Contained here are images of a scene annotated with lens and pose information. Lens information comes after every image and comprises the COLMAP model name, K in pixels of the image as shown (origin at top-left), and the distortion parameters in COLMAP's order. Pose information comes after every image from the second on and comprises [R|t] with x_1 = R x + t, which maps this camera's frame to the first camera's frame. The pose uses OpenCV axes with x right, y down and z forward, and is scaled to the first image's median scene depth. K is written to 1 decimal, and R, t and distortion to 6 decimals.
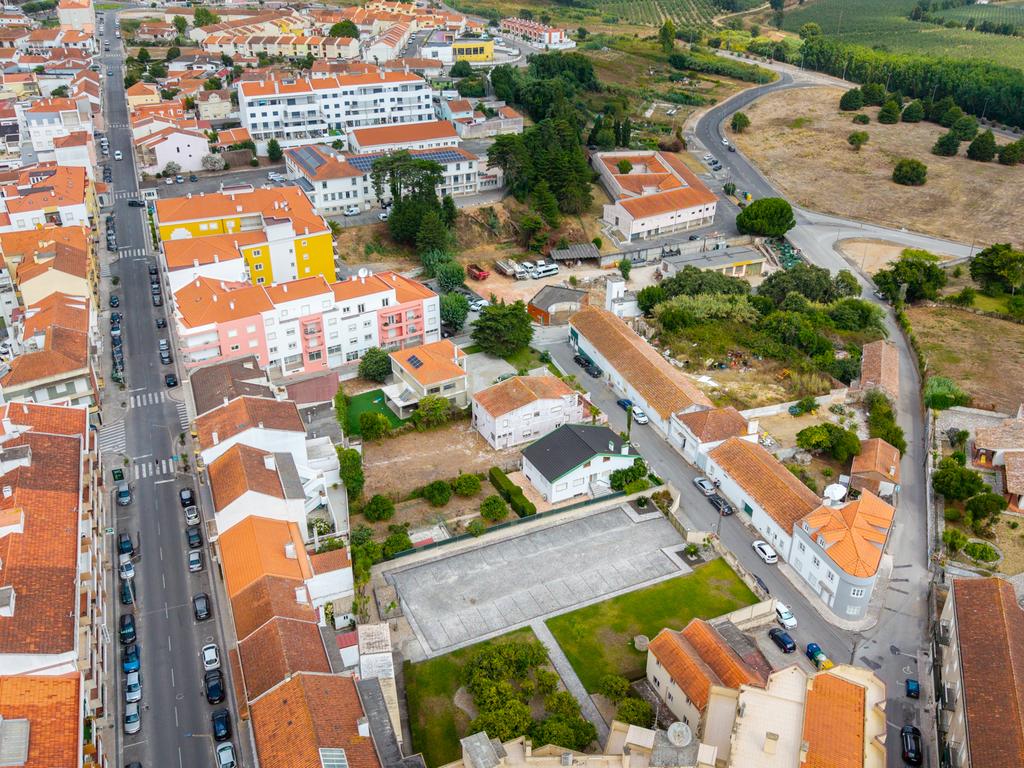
lens RADIAL K [[892.5, 0, 506.0], [0, 892.5, 411.0], [0, 0, 1]] dist [0.118232, -0.326042]
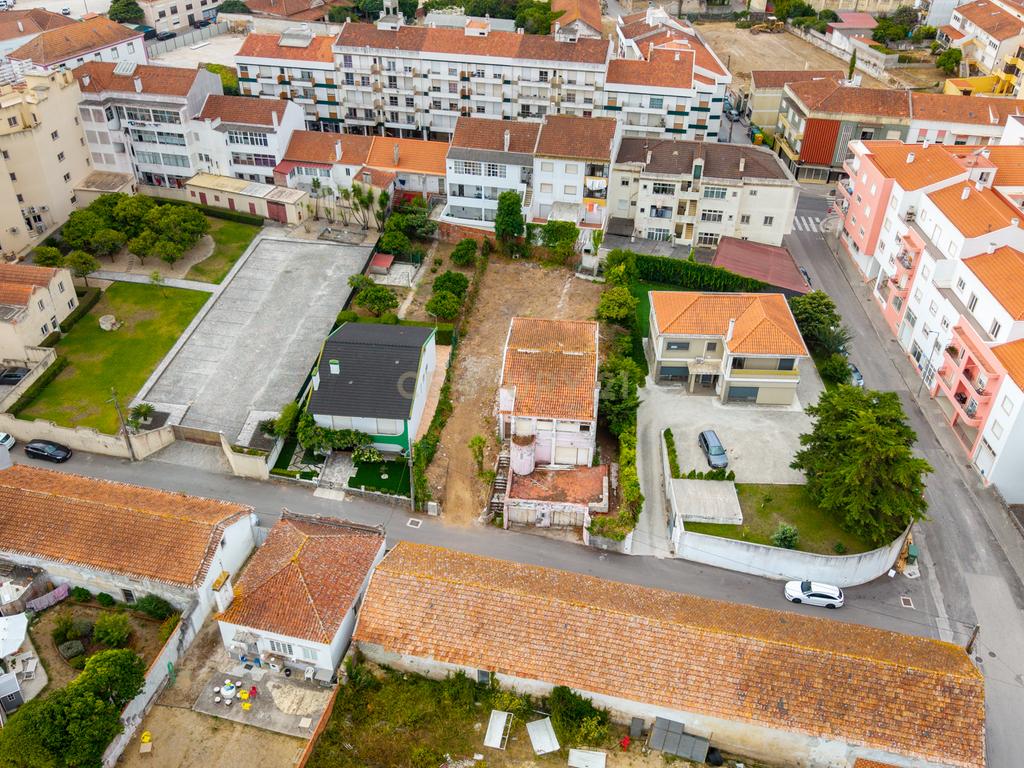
lens RADIAL K [[897.3, 0, 510.4], [0, 897.3, 394.2], [0, 0, 1]] dist [0.118808, -0.281226]
pose [[-0.533617, 0.493433, -0.686861, 0.284930], [-0.441513, 0.530166, 0.723872, -0.265648], [0.721332, 0.689528, -0.065048, 0.656428]]
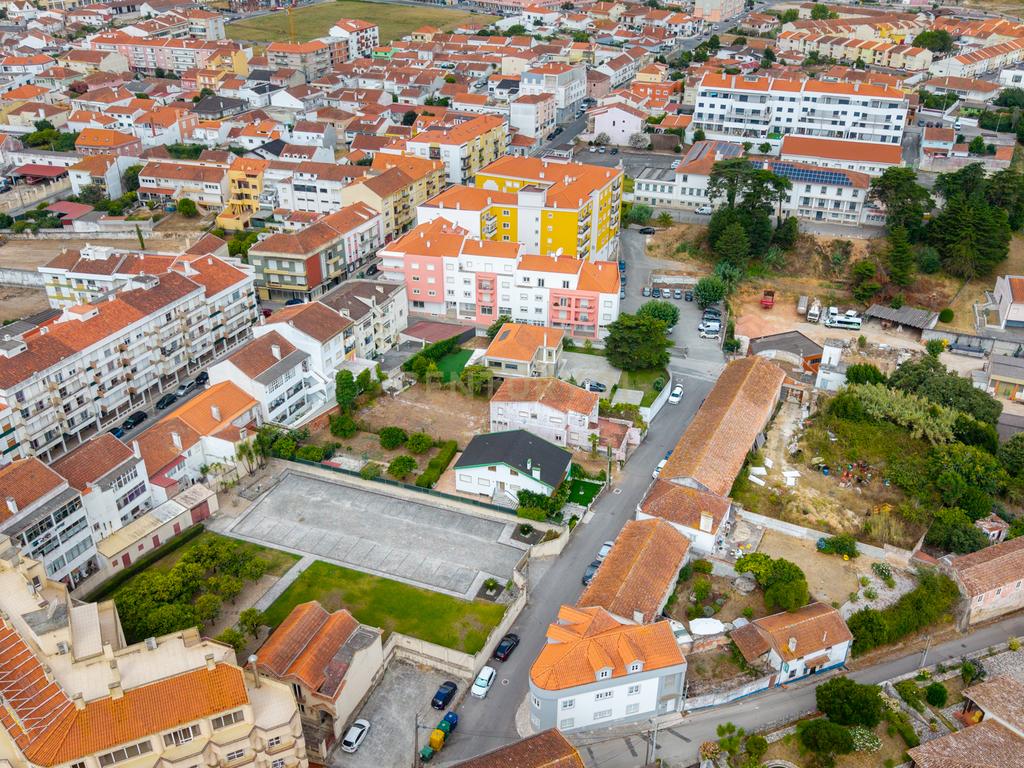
lens RADIAL K [[897.3, 0, 510.4], [0, 897.3, 394.2], [0, 0, 1]] dist [0.118808, -0.281226]
pose [[0.698667, 0.354841, -0.621250, 0.390036], [-0.363125, 0.924056, 0.119419, -0.079837], [0.616444, 0.142158, 0.774459, 0.130126]]
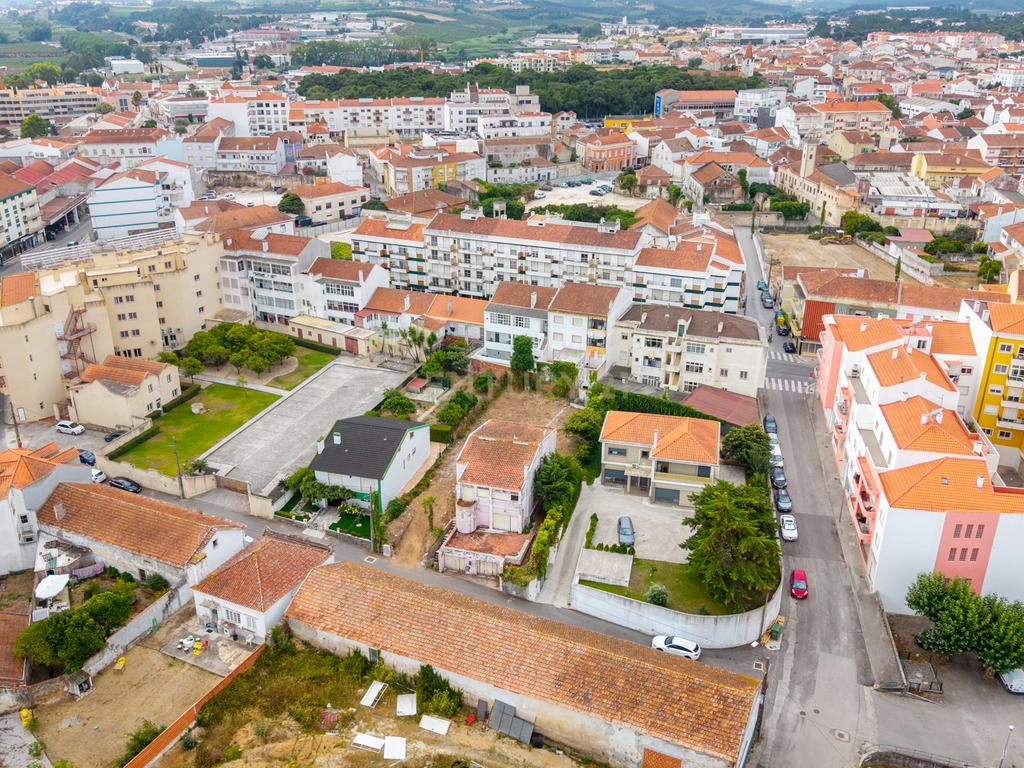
lens RADIAL K [[897.3, 0, 510.4], [0, 897.3, 394.2], [0, 0, 1]] dist [0.118808, -0.281226]
pose [[-0.690430, 0.281636, -0.666324, 0.312408], [-0.373047, 0.650562, 0.661517, -0.337345], [0.619792, 0.705301, -0.344104, 0.775910]]
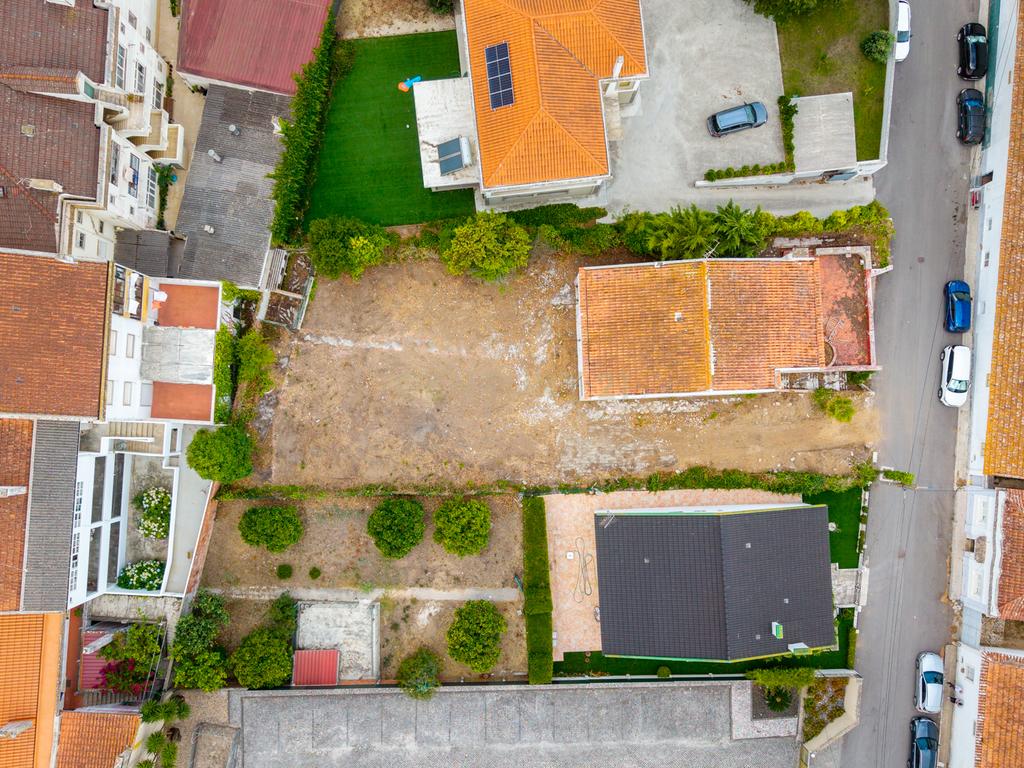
lens RADIAL K [[897.3, 0, 510.4], [0, 897.3, 394.2], [0, 0, 1]] dist [0.118808, -0.281226]
pose [[0.910604, 0.413229, -0.006439, -0.026403], [-0.215281, 0.487585, 0.846117, -0.210659], [0.352780, -0.769092, 0.532958, 0.461922]]
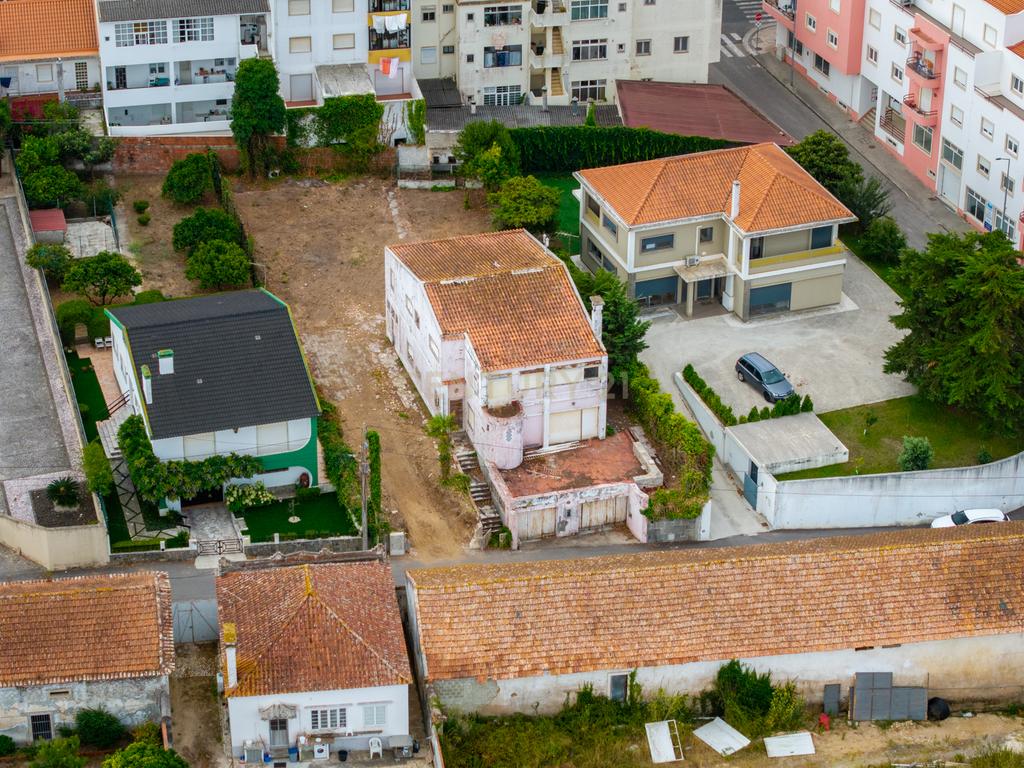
lens RADIAL K [[2725.8, 0, 512.0], [0, 2725.8, 384.0], [0, 0, 1]] dist [-0.190786, 0.470187]
pose [[-0.172444, 0.477974, -0.861281, 0.618319], [-0.509410, 0.705099, 0.493293, -0.337920], [0.843069, 0.523810, 0.121894, 0.567252]]
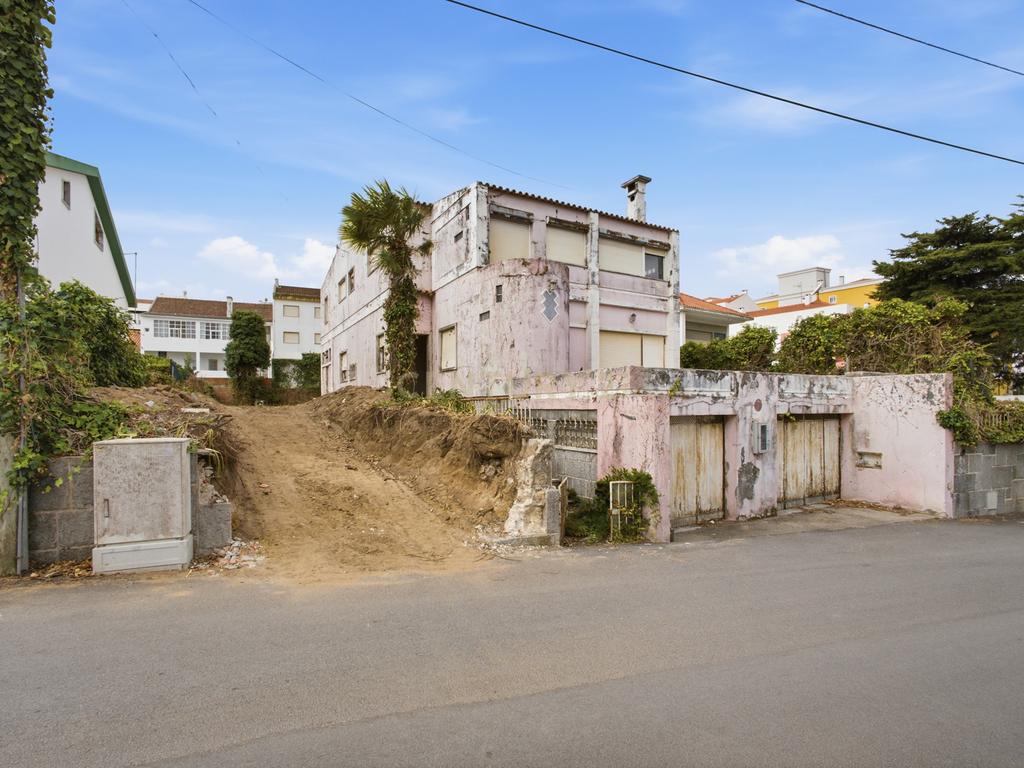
lens RADIAL K [[494.5, 0, 511.8], [0, 494.5, 411.1], [0, 0, 1]] dist [-0.002040, -0.000348]
pose [[0.051985, -0.000964, -0.998647, 0.107117], [-0.507215, 0.861389, -0.027235, 0.010158], [0.860250, 0.507945, 0.044291, 0.653661]]
